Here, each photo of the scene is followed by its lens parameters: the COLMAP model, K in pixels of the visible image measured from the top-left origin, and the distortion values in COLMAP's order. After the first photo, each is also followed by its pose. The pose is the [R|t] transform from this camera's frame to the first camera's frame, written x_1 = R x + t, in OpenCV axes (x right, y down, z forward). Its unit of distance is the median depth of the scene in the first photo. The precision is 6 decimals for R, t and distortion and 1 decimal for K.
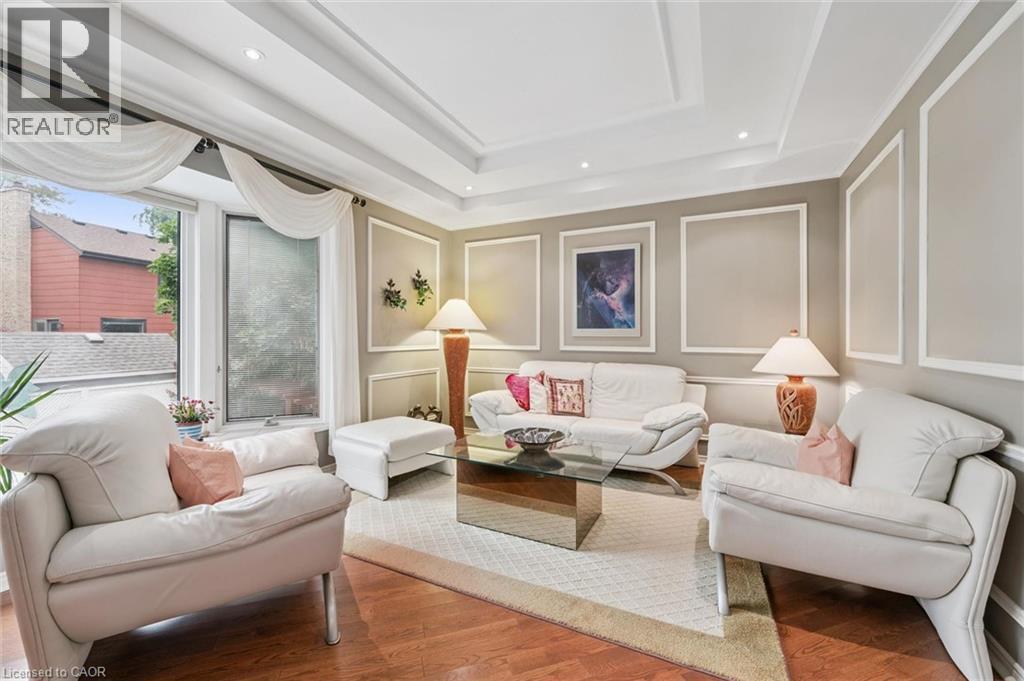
lens RADIAL K [[410.0, 0, 512.0], [0, 410.0, 340.5], [0, 0, 1]] dist [-0.000756, -0.000217]
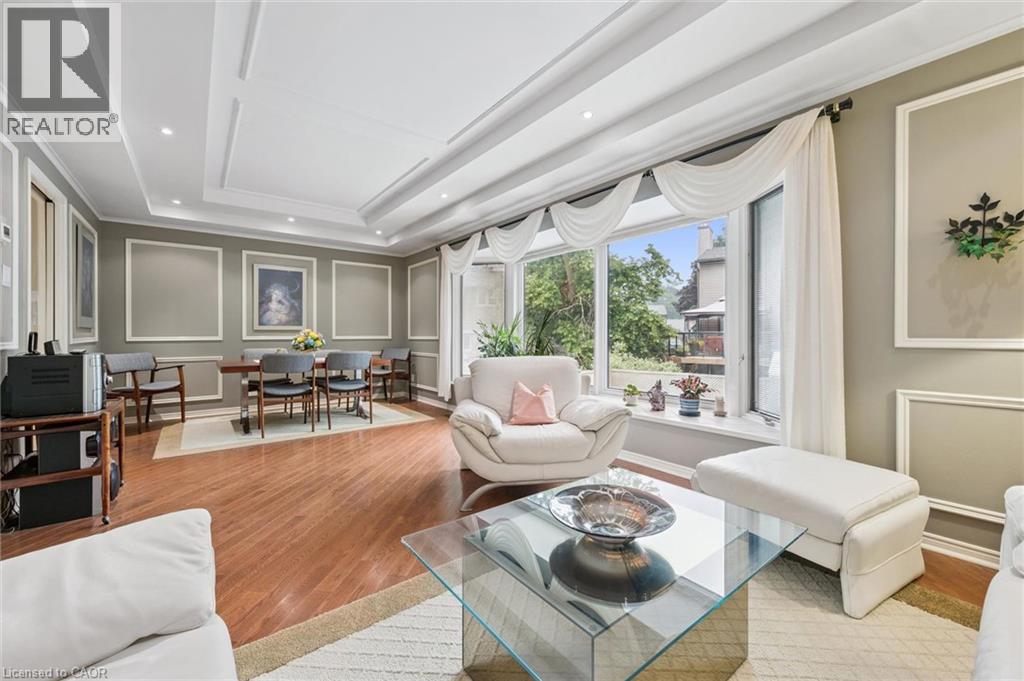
lens RADIAL K [[410.0, 0, 512.0], [0, 410.0, 340.5], [0, 0, 1]] dist [-0.000756, -0.000217]
pose [[-0.432304, 0.014293, -0.901614, 0.536176], [0.005464, 0.999898, 0.013230, 0.011358], [0.901711, 0.000793, -0.432338, 1.060902]]
